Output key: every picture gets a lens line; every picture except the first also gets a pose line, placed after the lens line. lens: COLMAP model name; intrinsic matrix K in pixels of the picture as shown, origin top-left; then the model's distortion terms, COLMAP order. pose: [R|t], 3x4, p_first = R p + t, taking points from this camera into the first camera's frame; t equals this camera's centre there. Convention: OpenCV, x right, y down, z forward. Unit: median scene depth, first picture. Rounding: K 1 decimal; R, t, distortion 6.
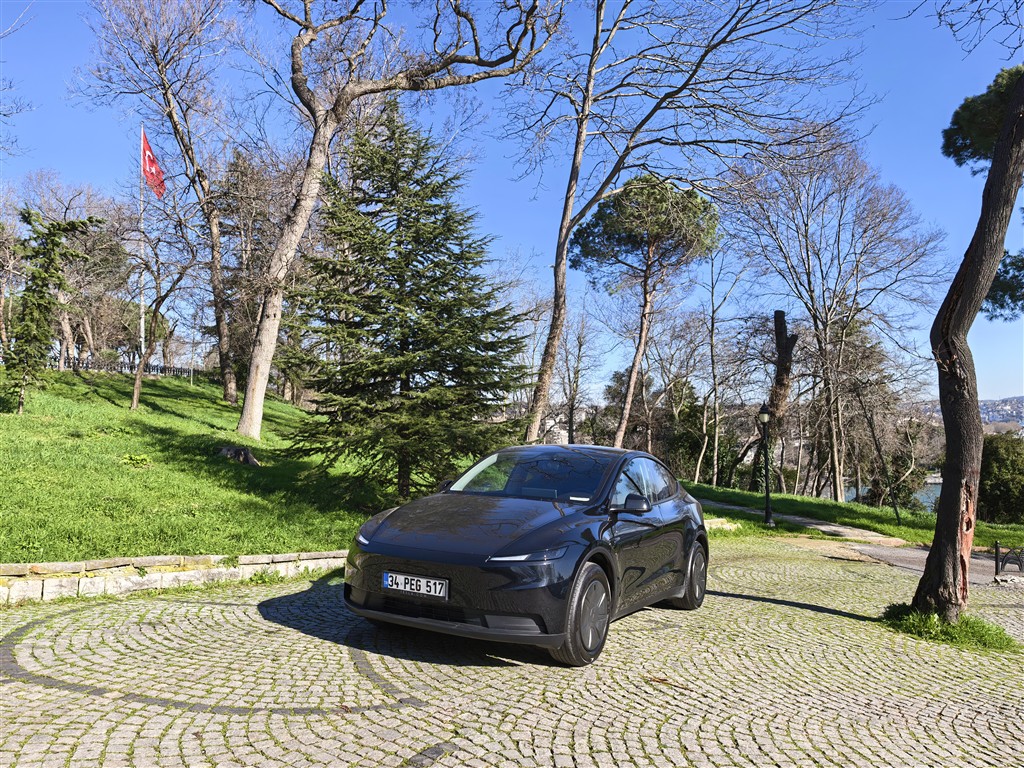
lens RADIAL K [[728.7, 0, 514.7], [0, 728.7, 377.3], [0, 0, 1]] dist [0.034444, -0.022535]
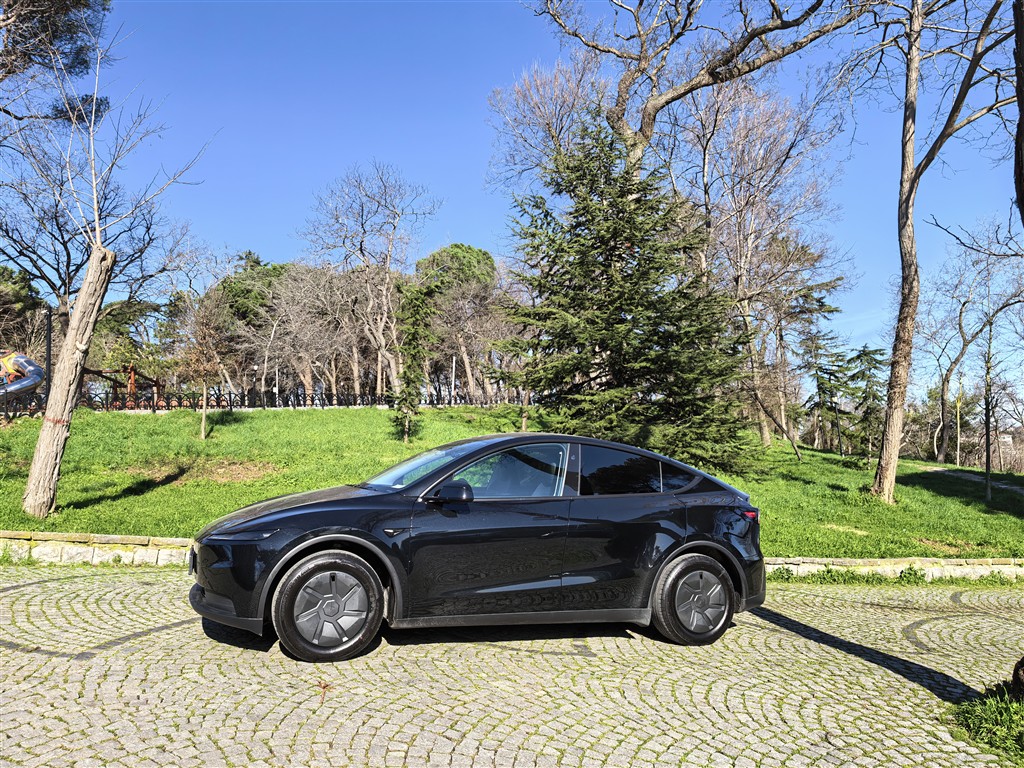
lens RADIAL K [[728.7, 0, 509.9], [0, 728.7, 366.8], [0, 0, 1]] dist [0.034444, -0.022535]
pose [[0.768418, -0.108844, -0.630624, 0.238322], [0.075120, 0.993959, -0.080020, 0.031384], [0.635524, 0.014116, 0.771952, 0.117032]]
